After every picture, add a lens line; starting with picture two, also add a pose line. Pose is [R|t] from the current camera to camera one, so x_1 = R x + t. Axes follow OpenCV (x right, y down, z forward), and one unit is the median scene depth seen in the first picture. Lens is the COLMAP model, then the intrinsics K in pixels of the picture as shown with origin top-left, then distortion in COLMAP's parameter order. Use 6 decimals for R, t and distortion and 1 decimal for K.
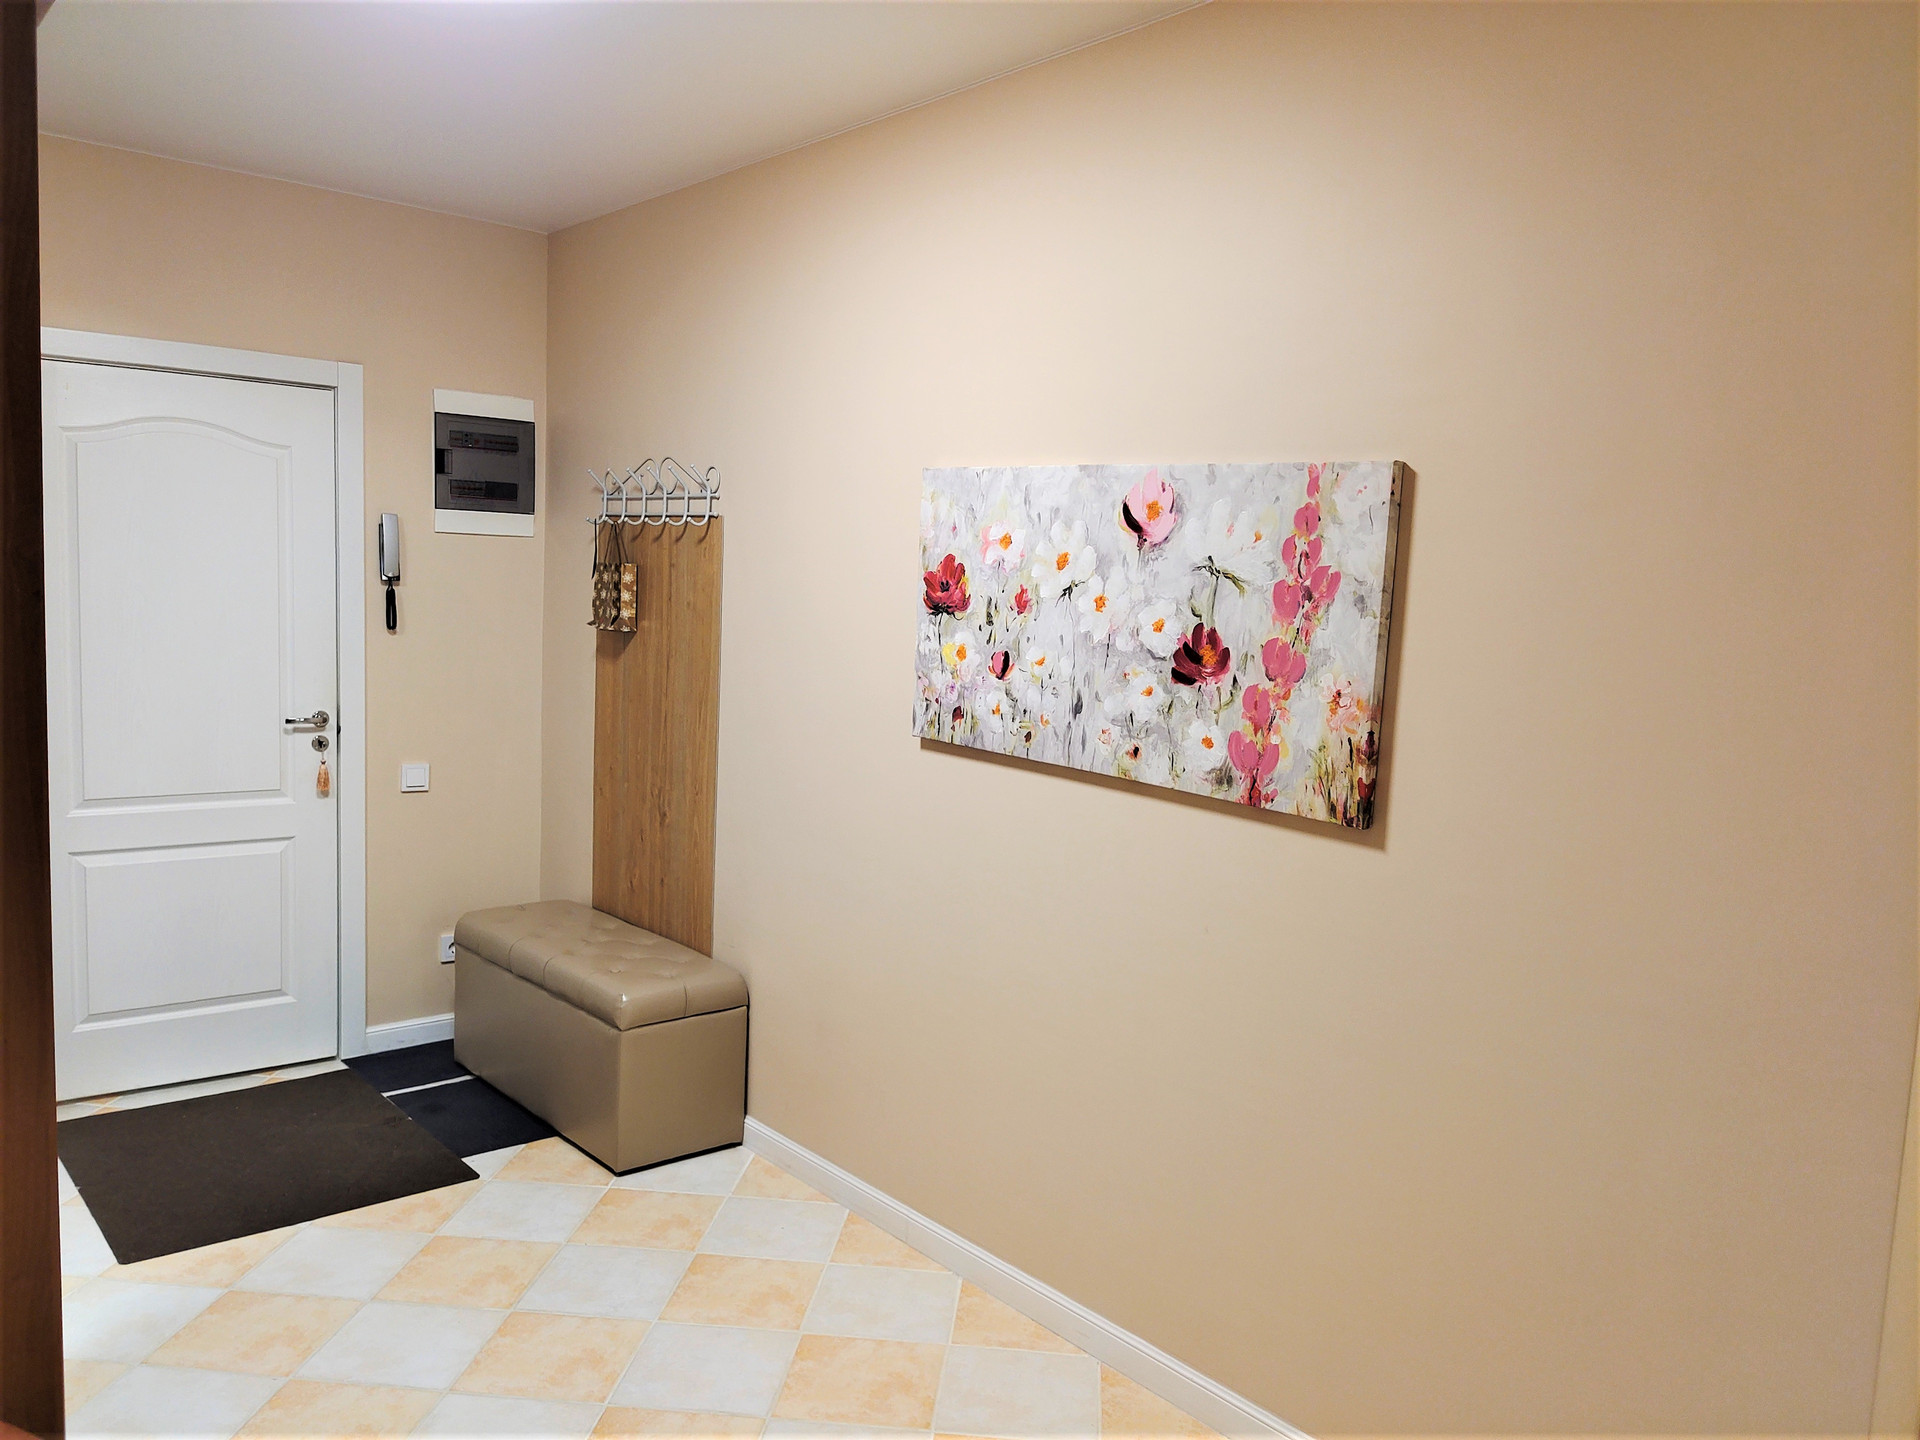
lens RADIAL K [[1479.8, 0, 951.1], [0, 1479.8, 738.2], [0, 0, 1]] dist [0.012541, 0.007175]
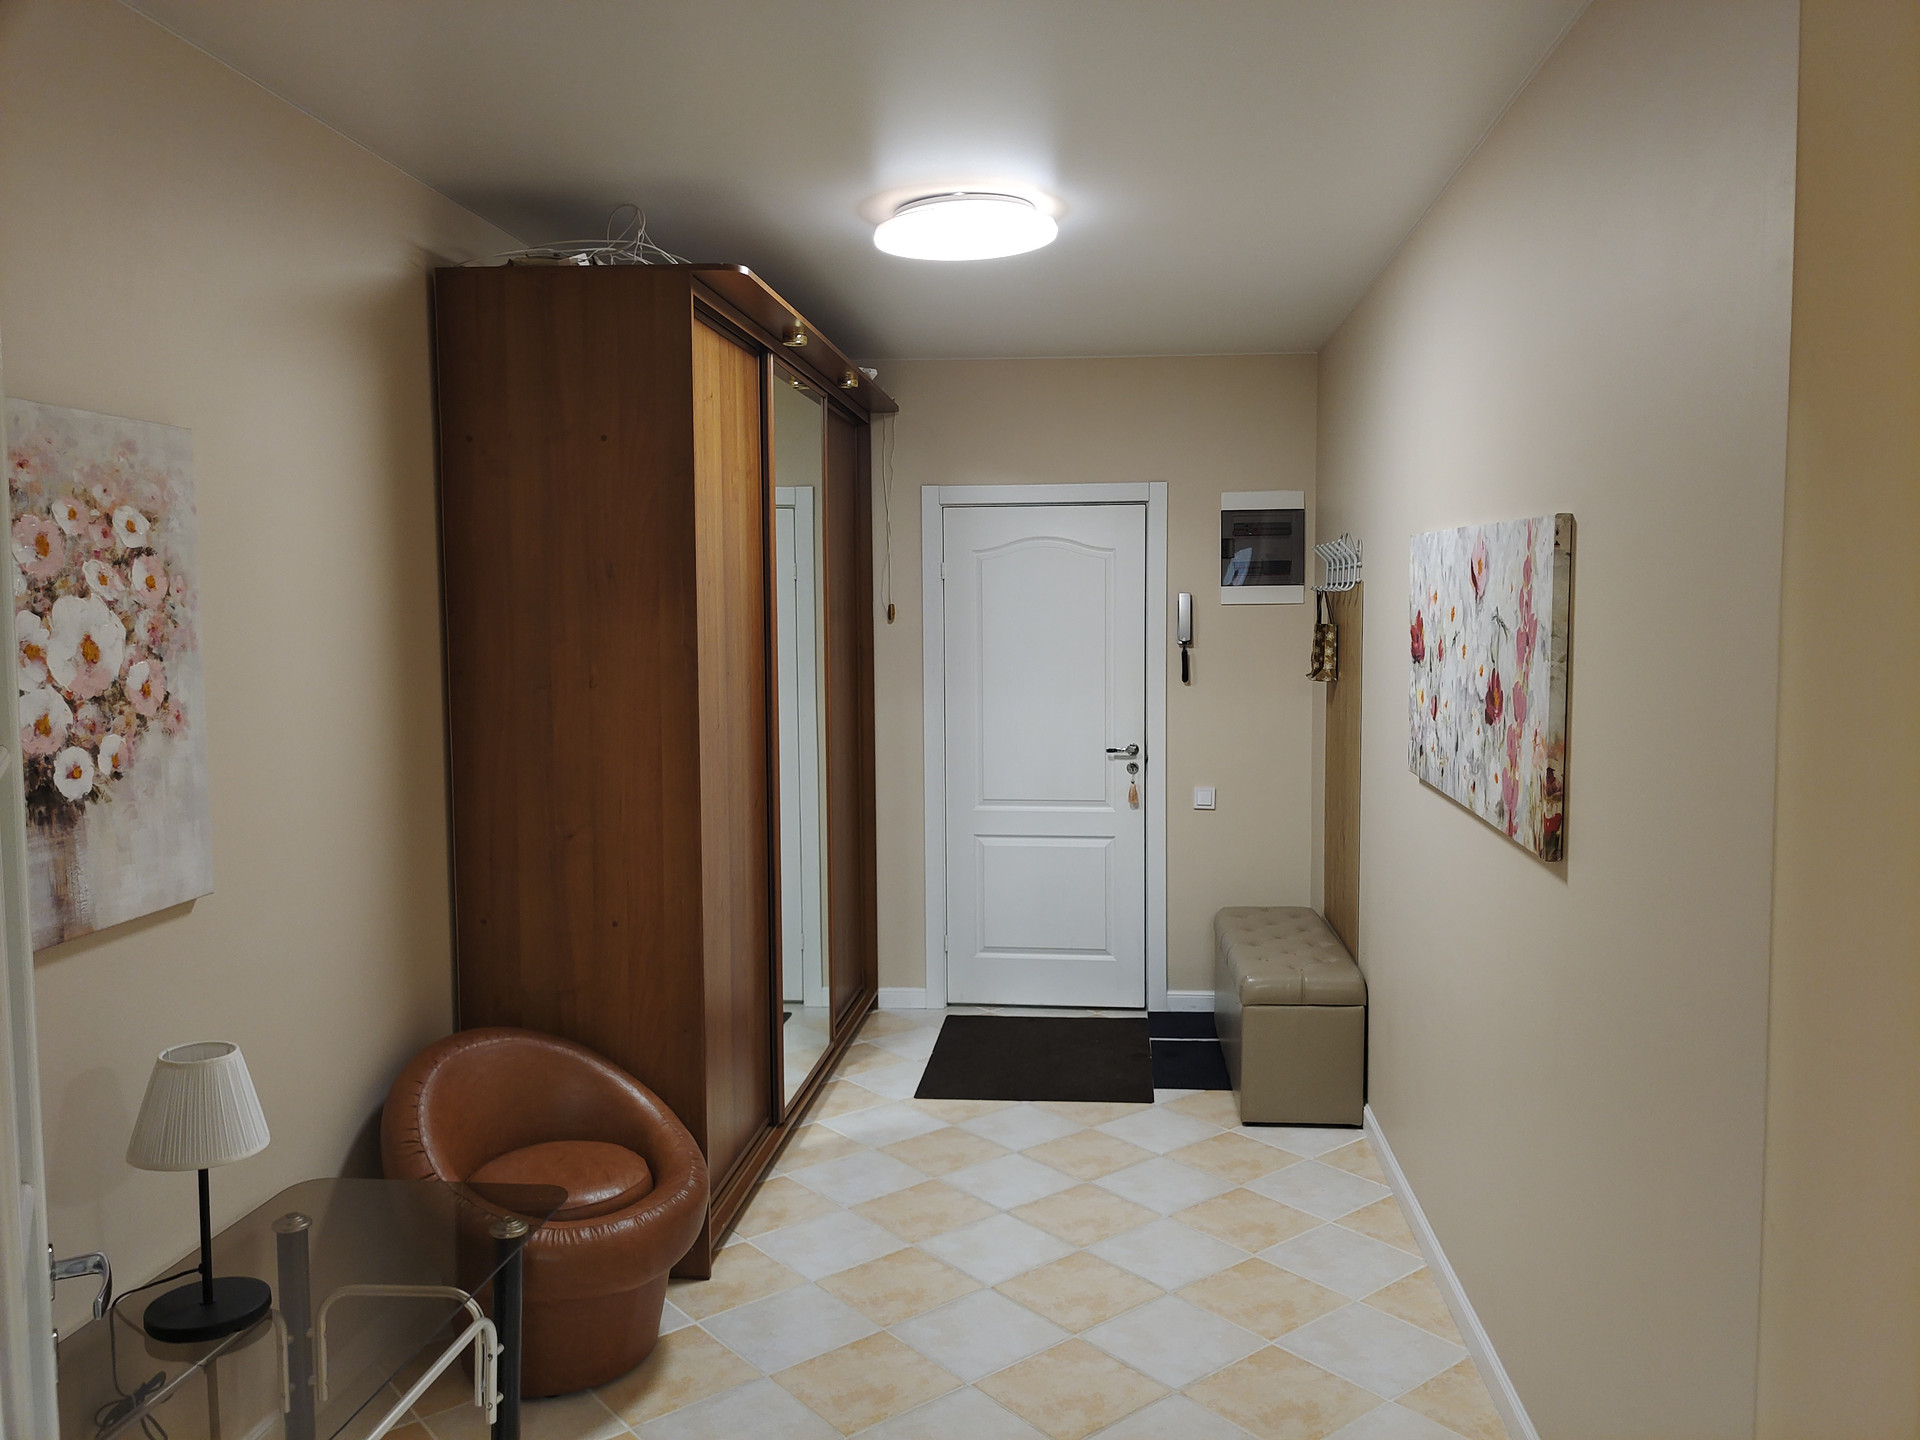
lens RADIAL K [[1490.5, 0, 960.0], [0, 1490.5, 720.0], [0, 0, 1]] dist [0.020889, -0.011602]
pose [[0.675108, 0.007710, -0.737678, 0.490503], [-0.042743, 0.998674, -0.028679, 0.006009], [0.736479, 0.050893, 0.674543, -0.020336]]
